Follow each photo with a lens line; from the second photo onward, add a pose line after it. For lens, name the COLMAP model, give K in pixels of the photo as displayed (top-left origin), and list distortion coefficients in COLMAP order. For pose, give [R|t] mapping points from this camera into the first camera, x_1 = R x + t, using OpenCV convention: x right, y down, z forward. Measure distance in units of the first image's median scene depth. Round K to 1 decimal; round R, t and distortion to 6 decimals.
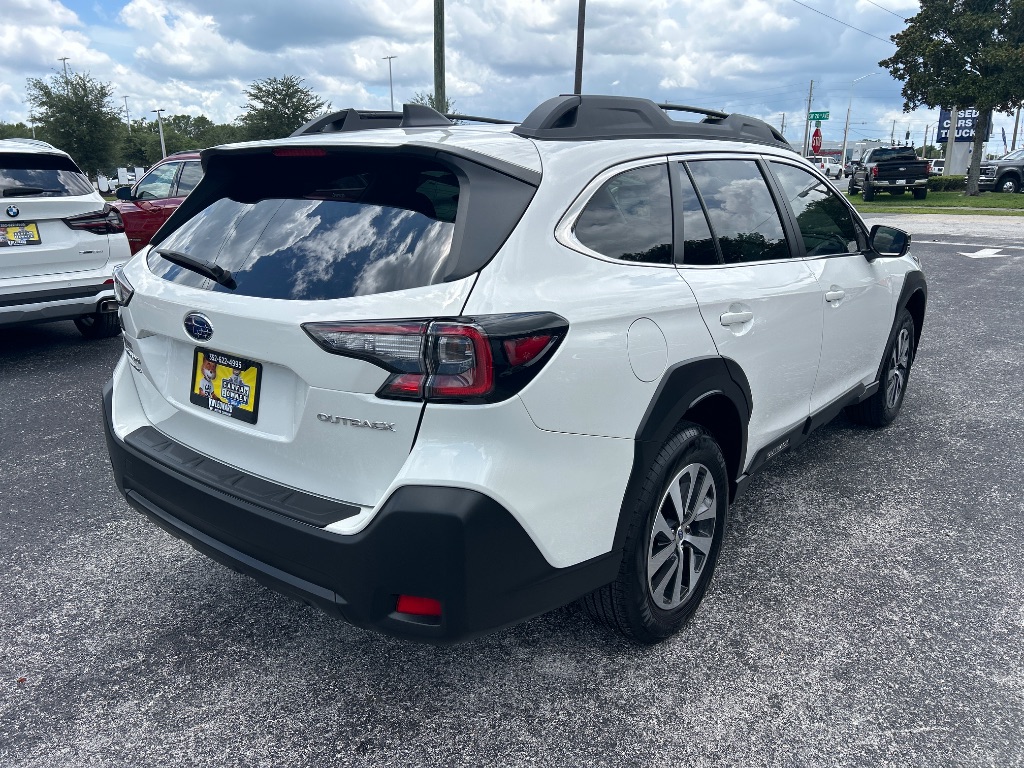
lens RADIAL K [[768.6, 0, 510.1], [0, 768.6, 387.8], [0, 0, 1]] dist [0.052956, -0.062078]
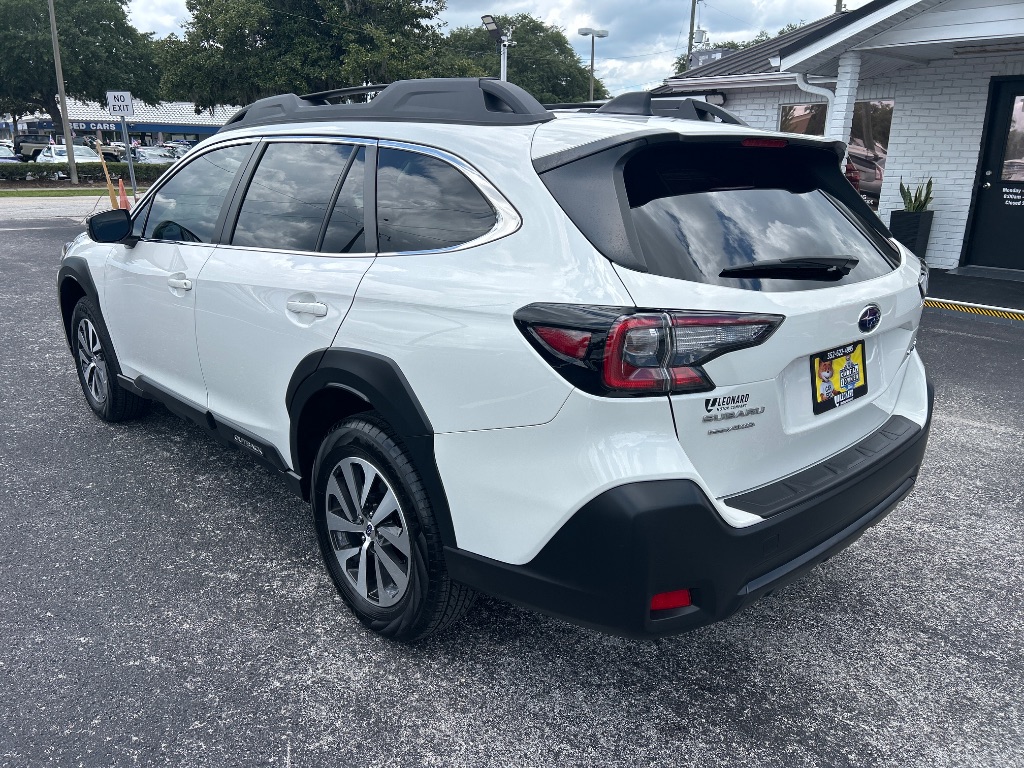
lens RADIAL K [[768.6, 0, 510.1], [0, 768.6, 387.8], [0, 0, 1]] dist [0.052956, -0.062078]
pose [[0.153284, -0.282950, 0.946807, -1.368187], [0.256467, 0.936690, 0.238405, -0.334387], [-0.954321, 0.206282, 0.216147, 1.168956]]
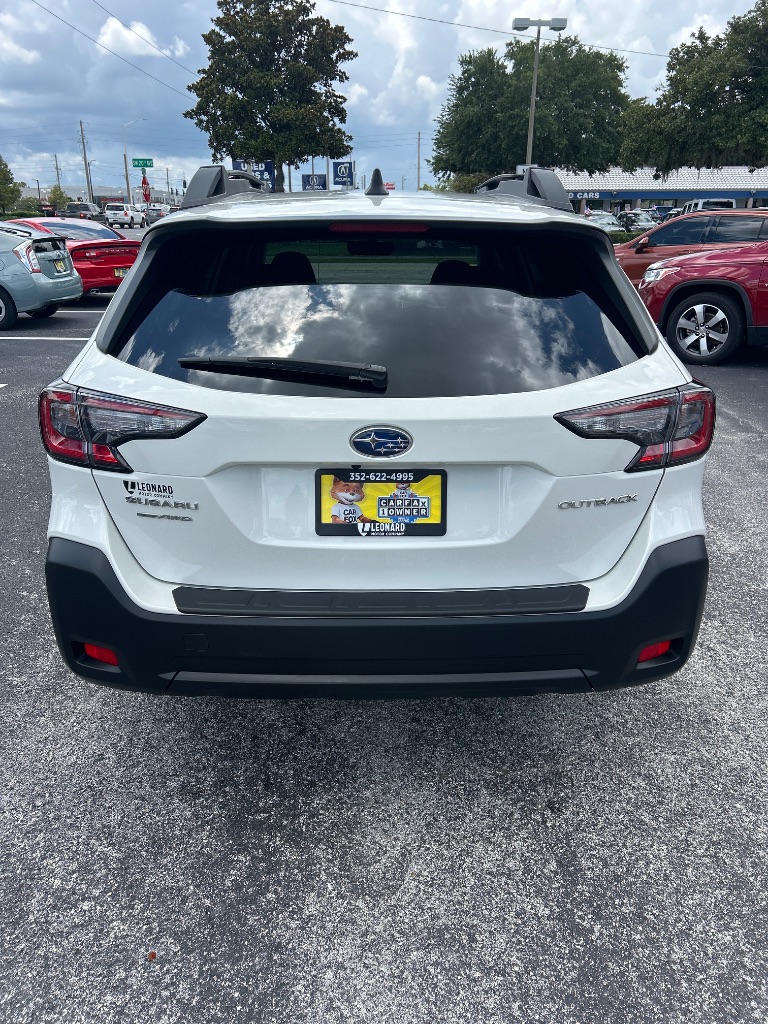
lens RADIAL K [[768.6, 0, 378.4], [0, 768.6, 511.5], [0, 0, 1]] dist [0.052956, -0.062078]
pose [[0.773460, -0.225666, 0.592313, -0.870619], [0.172319, 0.974143, 0.146122, -0.120570], [-0.609972, -0.010953, 0.792347, 0.302006]]
